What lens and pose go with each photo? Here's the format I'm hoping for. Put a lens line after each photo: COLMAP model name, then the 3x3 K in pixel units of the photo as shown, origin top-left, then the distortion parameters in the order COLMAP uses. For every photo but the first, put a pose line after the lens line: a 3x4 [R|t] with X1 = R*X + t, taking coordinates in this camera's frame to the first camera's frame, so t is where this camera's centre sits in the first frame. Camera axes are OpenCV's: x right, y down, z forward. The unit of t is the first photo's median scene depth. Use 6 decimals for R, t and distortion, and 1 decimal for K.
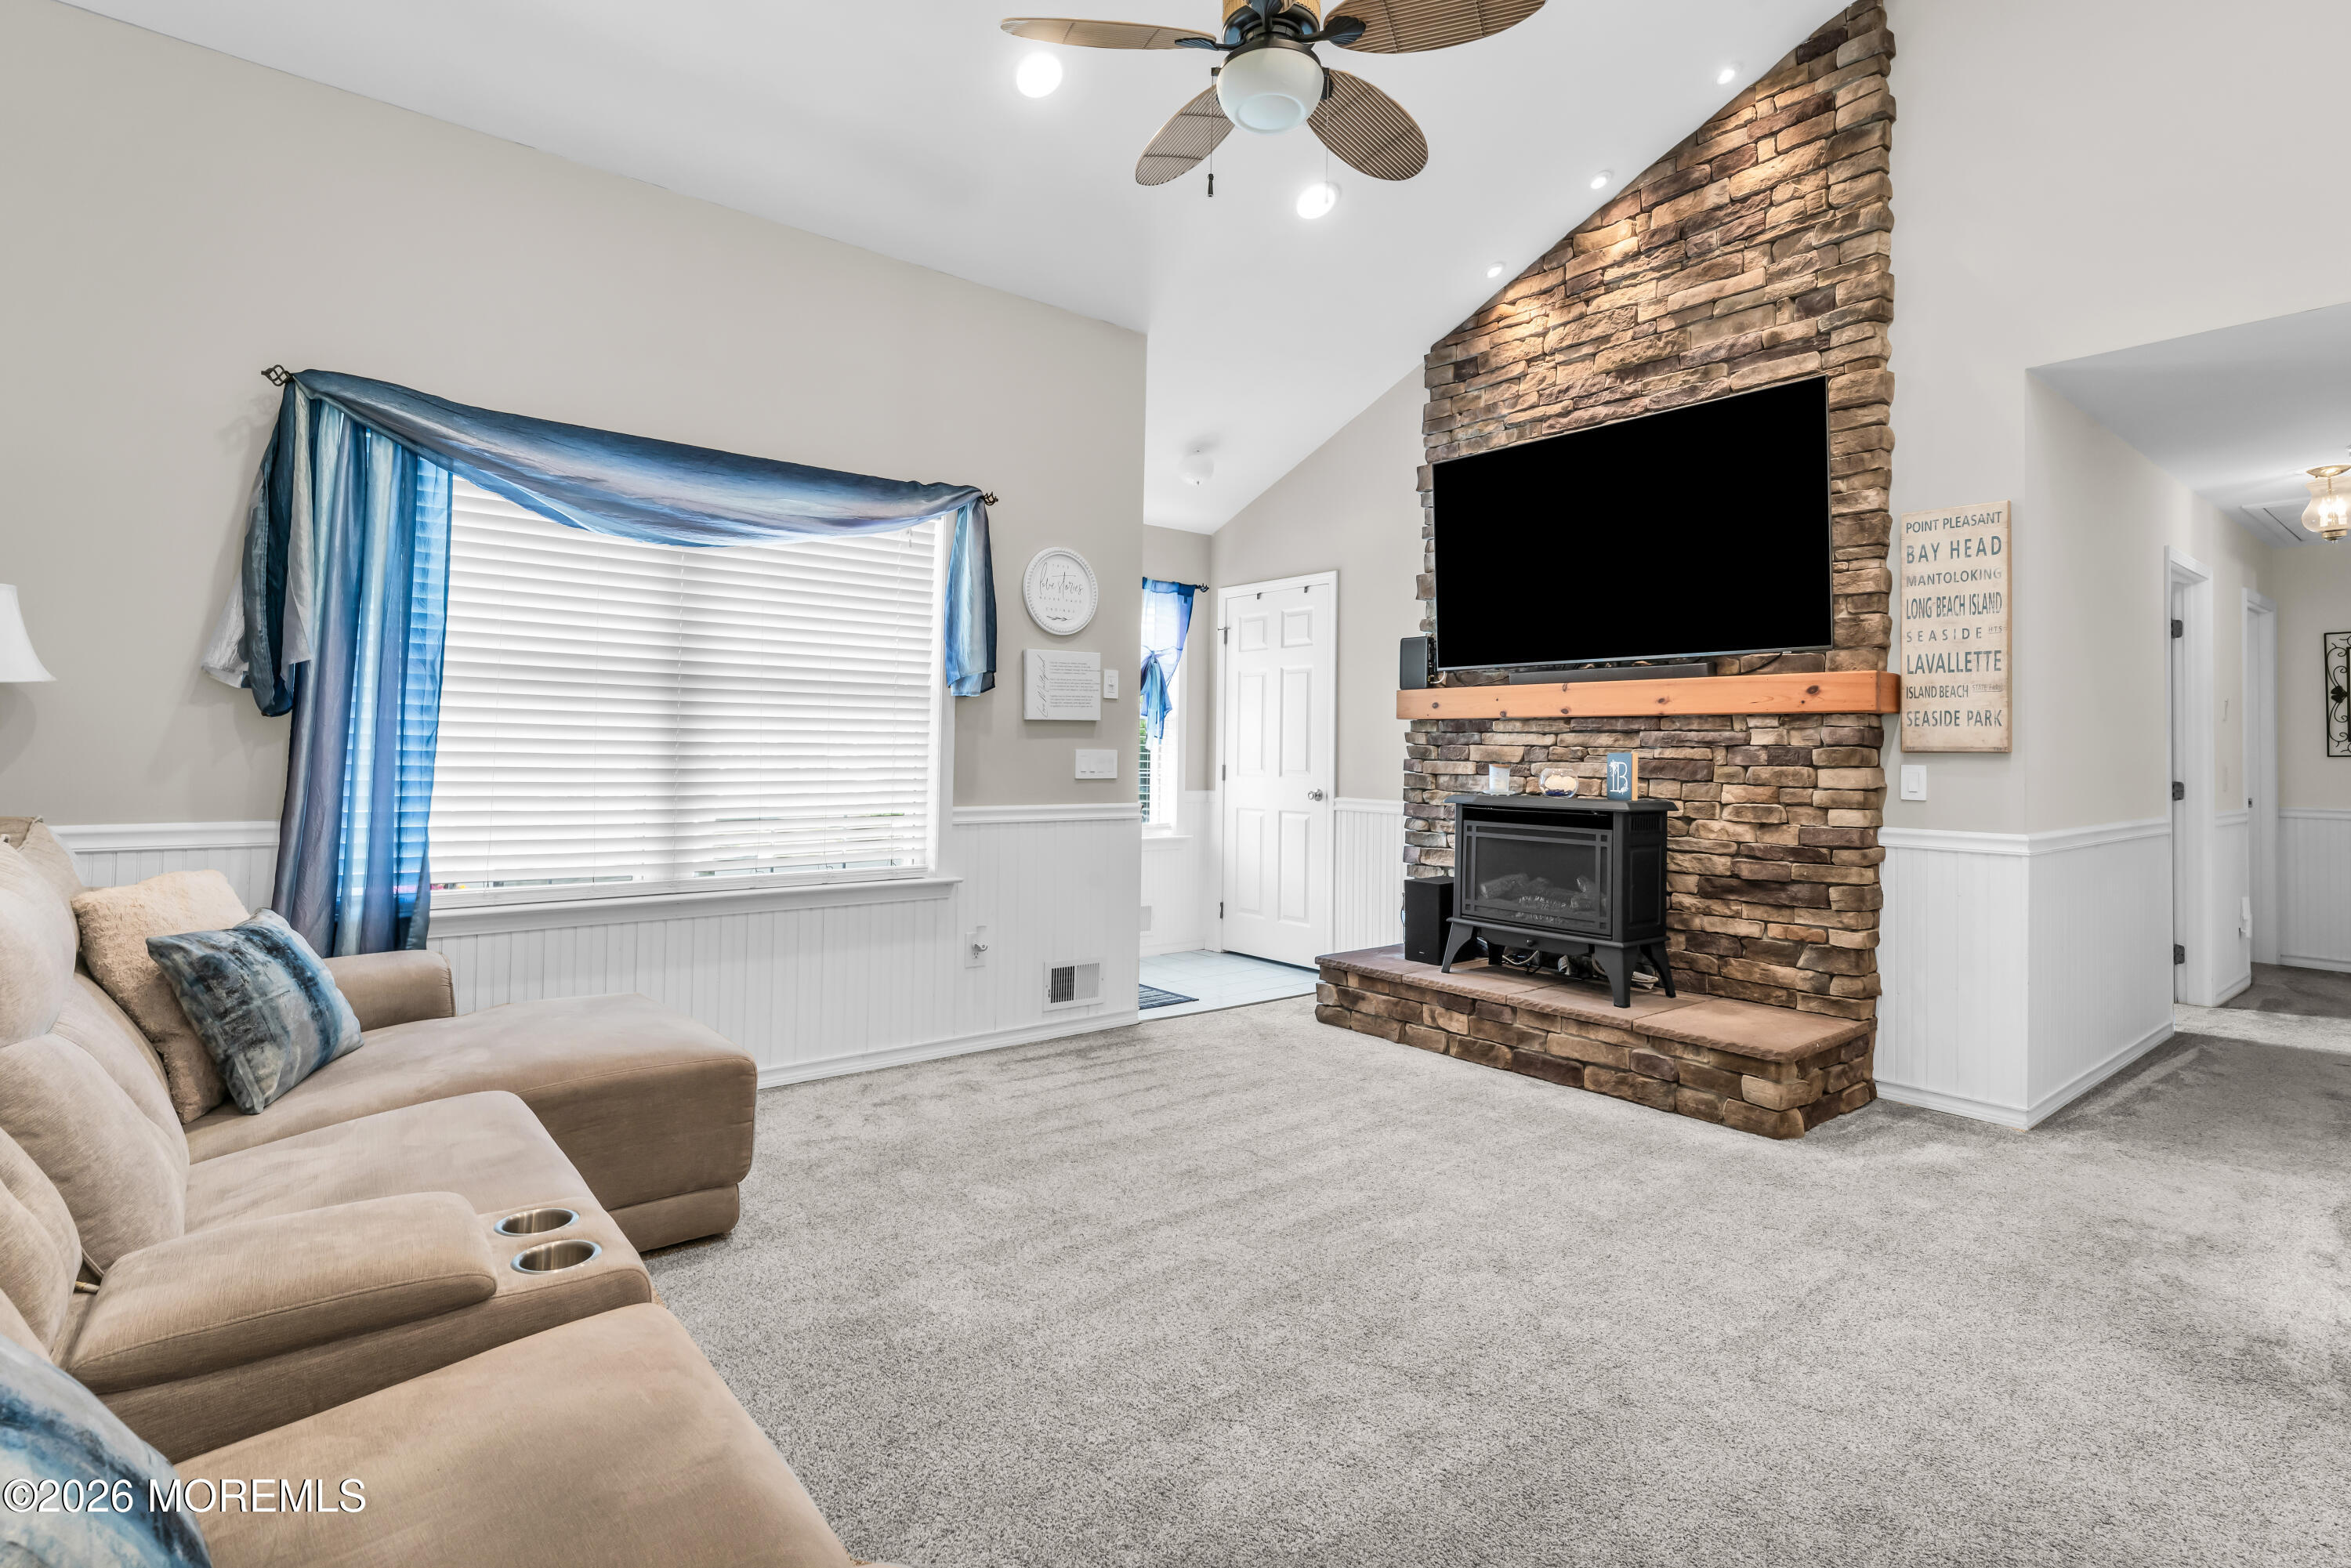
lens RADIAL K [[1139.8, 0, 1160.9], [0, 1139.8, 716.7], [0, 0, 1]] dist [-0.001382, -0.000404]
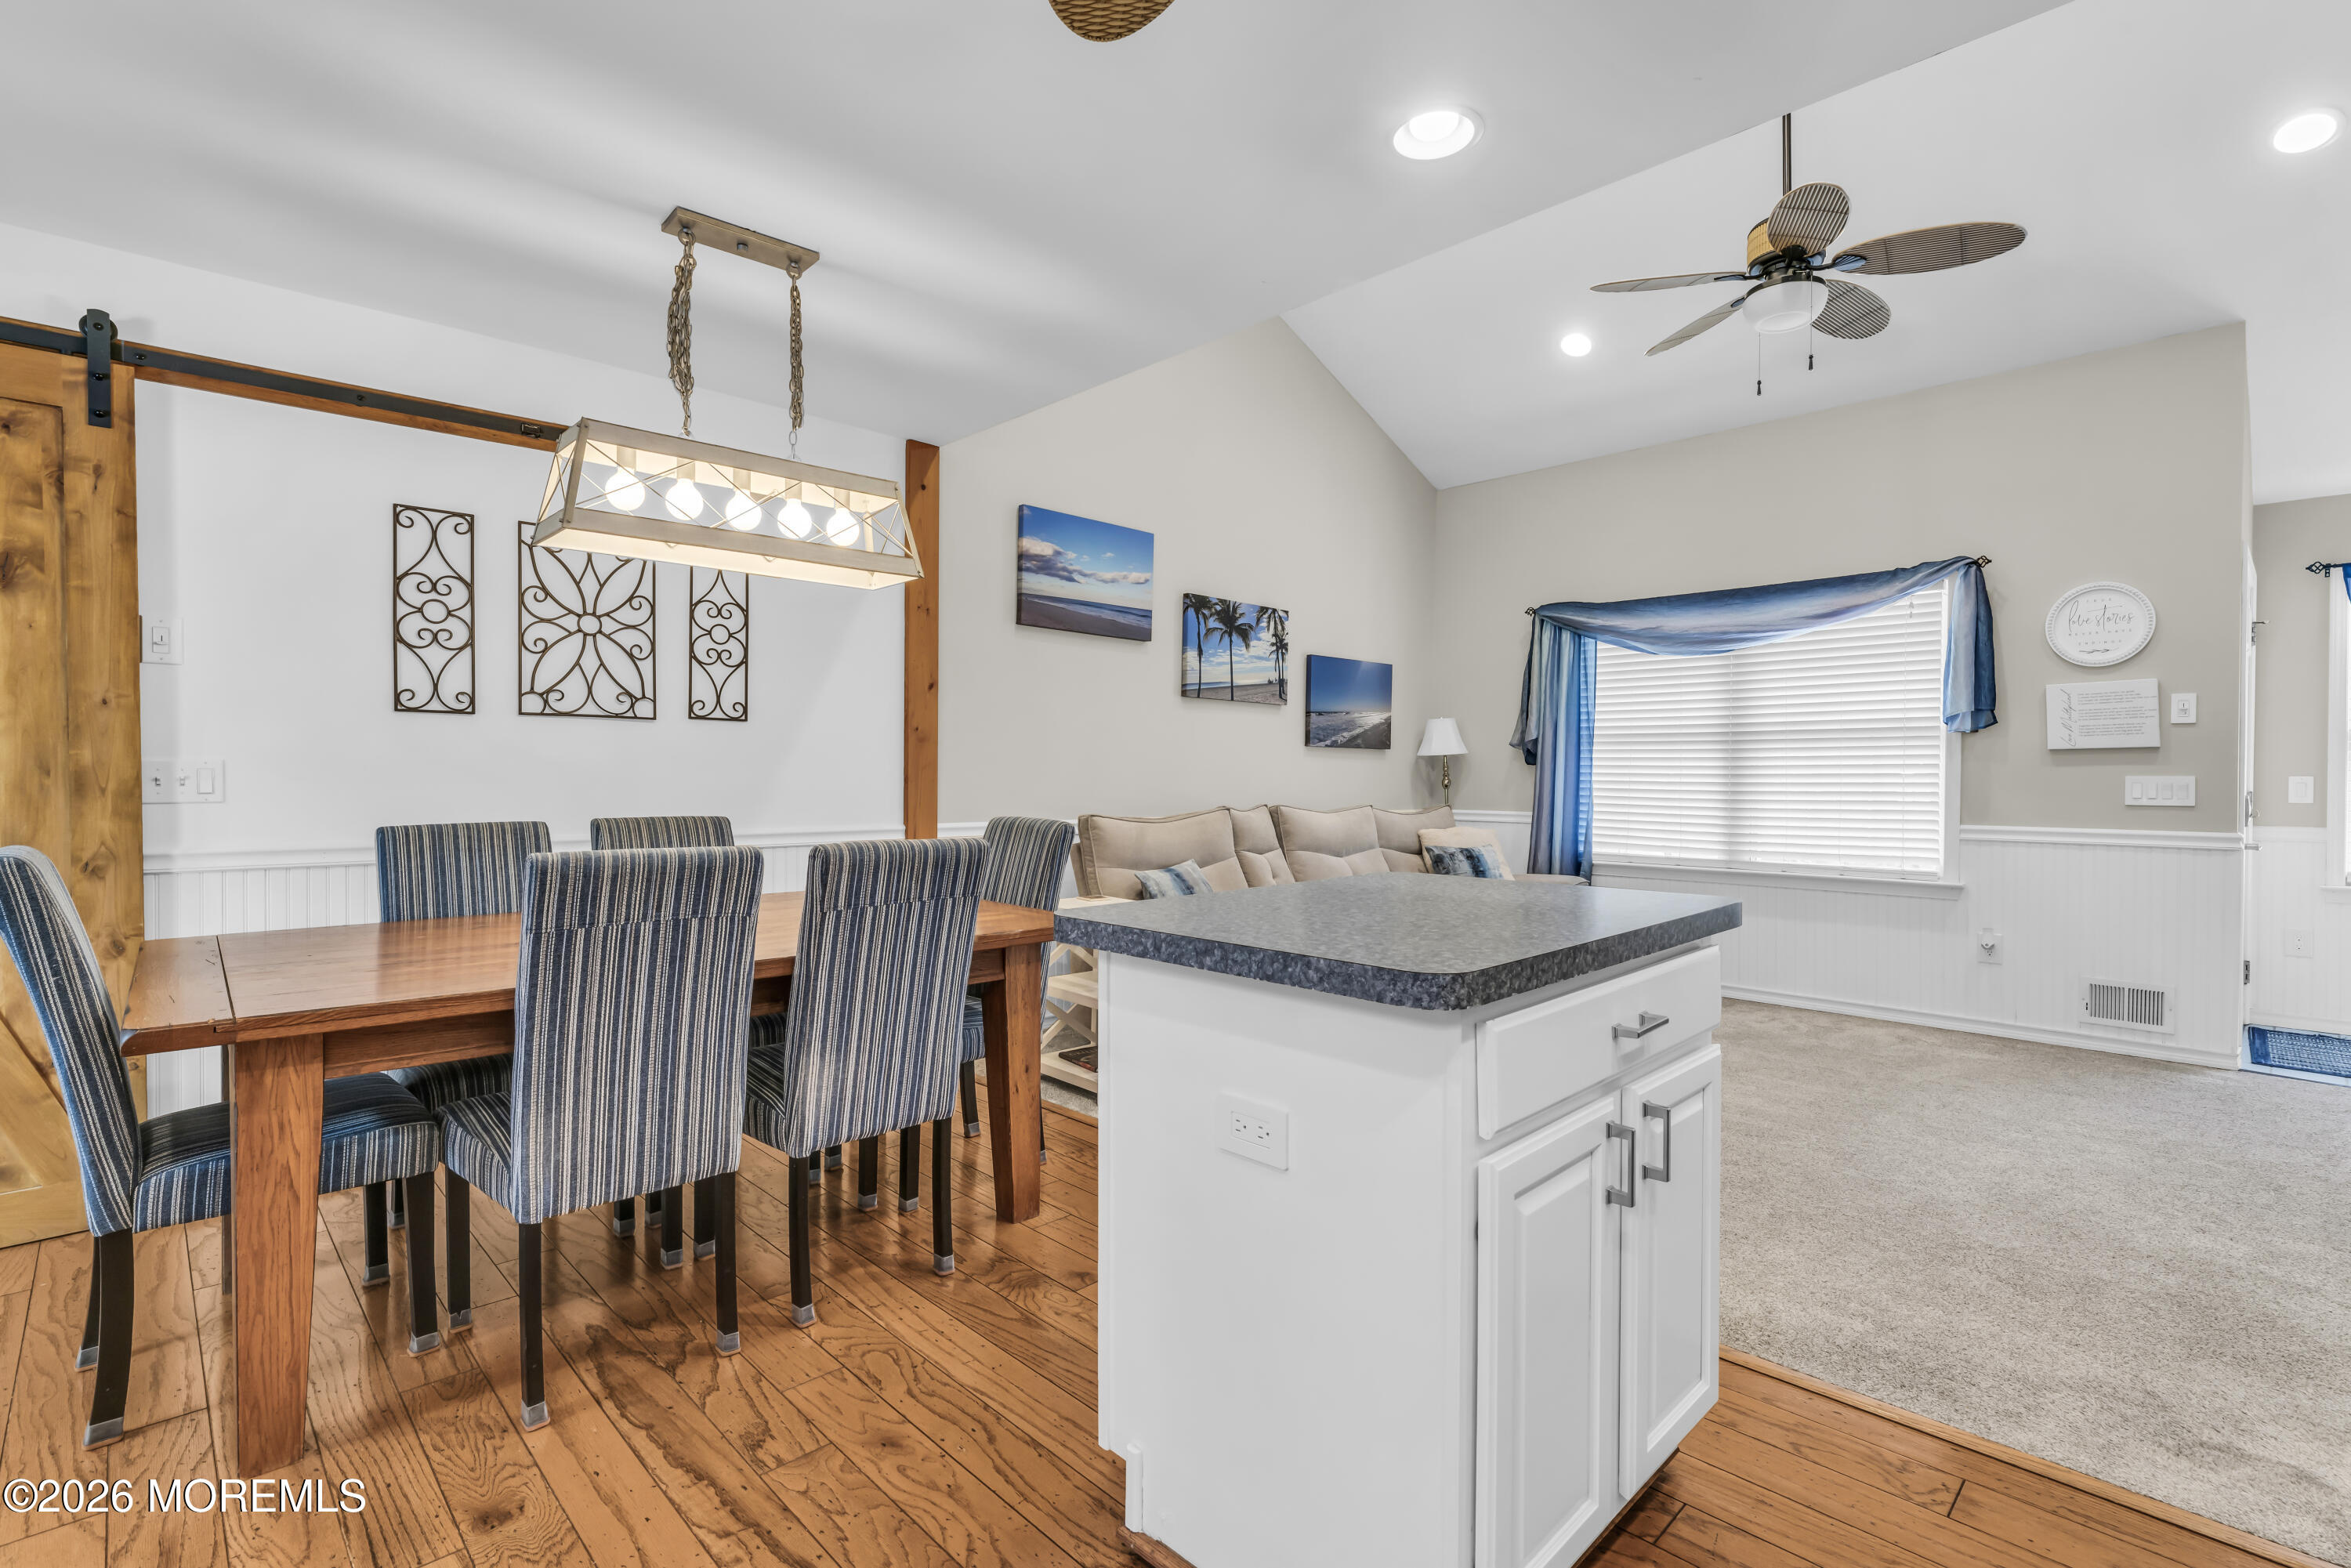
lens RADIAL K [[1084.2, 0, 1175.5], [0, 1084.2, 784.0], [0, 0, 1]] dist [-0.001069, -0.000486]
pose [[0.093309, -0.007073, -0.995612, 0.856602], [0.024994, 0.999676, -0.004760, 0.020033], [0.995323, -0.024440, 0.093456, 0.068884]]
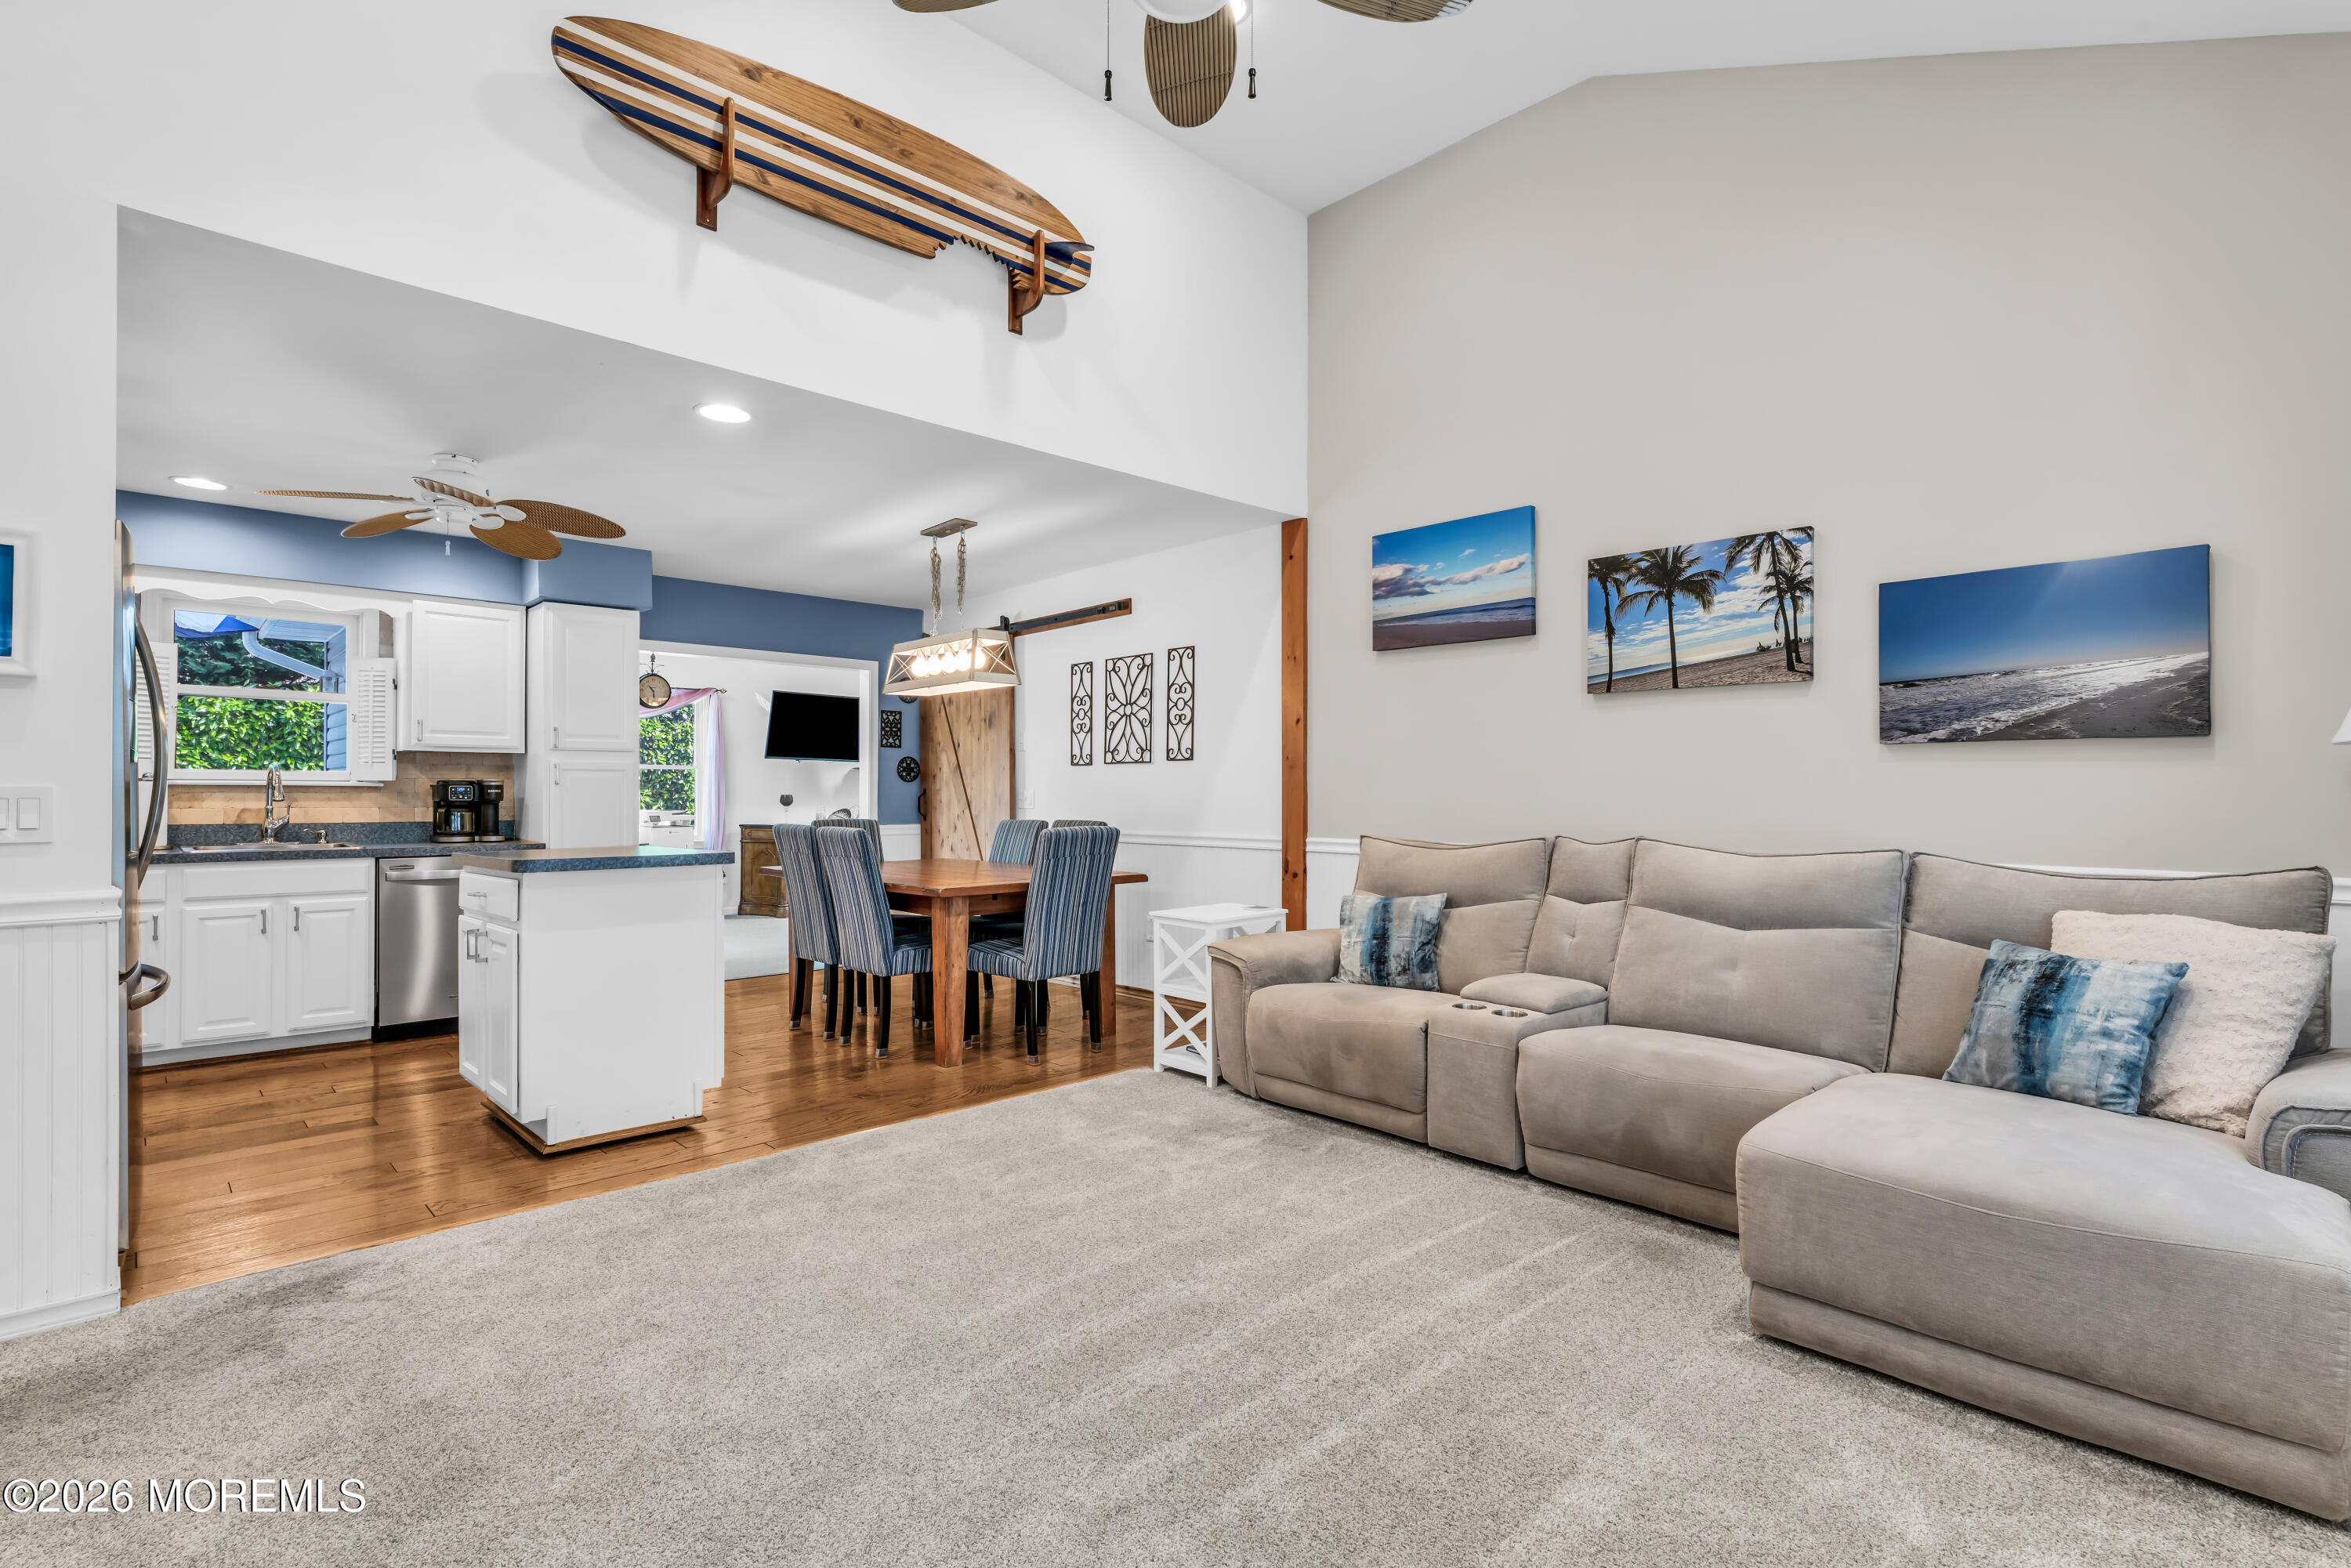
lens RADIAL K [[1100.4, 0, 1171.9], [0, 1100.4, 788.3], [0, 0, 1]] dist [-0.002339, -0.000335]
pose [[-0.996351, -0.016202, -0.083803, 0.096159], [-0.013279, 0.999288, -0.035325, 0.037028], [0.084316, -0.034083, -0.995856, 1.103126]]
